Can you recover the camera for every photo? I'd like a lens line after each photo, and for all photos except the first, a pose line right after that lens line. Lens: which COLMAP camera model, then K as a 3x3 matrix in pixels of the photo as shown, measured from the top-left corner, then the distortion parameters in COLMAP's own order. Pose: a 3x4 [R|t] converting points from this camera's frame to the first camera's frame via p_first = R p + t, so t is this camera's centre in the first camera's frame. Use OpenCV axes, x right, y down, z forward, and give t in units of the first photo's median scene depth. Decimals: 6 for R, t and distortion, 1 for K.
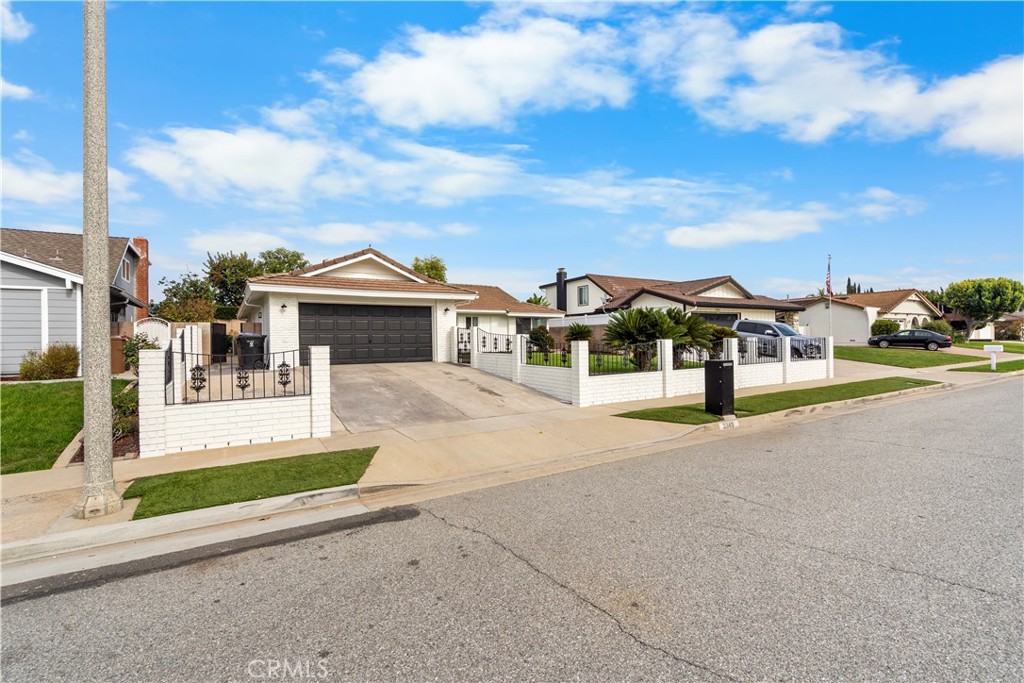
lens RADIAL K [[464.5, 0, 513.4], [0, 464.5, 346.2], [0, 0, 1]] dist [-0.001053, 0.000802]
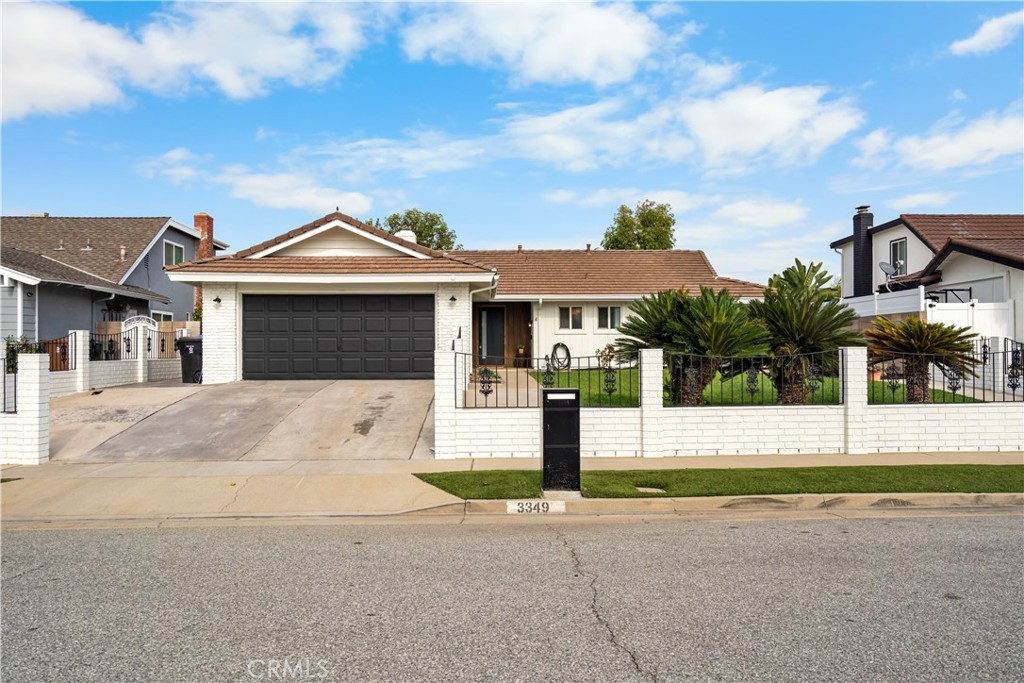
lens RADIAL K [[828.8, 0, 512.0], [0, 828.8, 341.5], [0, 0, 1]] dist [0.021247, 0.002147]
pose [[0.872408, 0.004952, -0.488752, 0.482369], [-0.013346, 0.999817, -0.013692, -0.006110], [0.488595, 0.018467, 0.872315, 0.054874]]
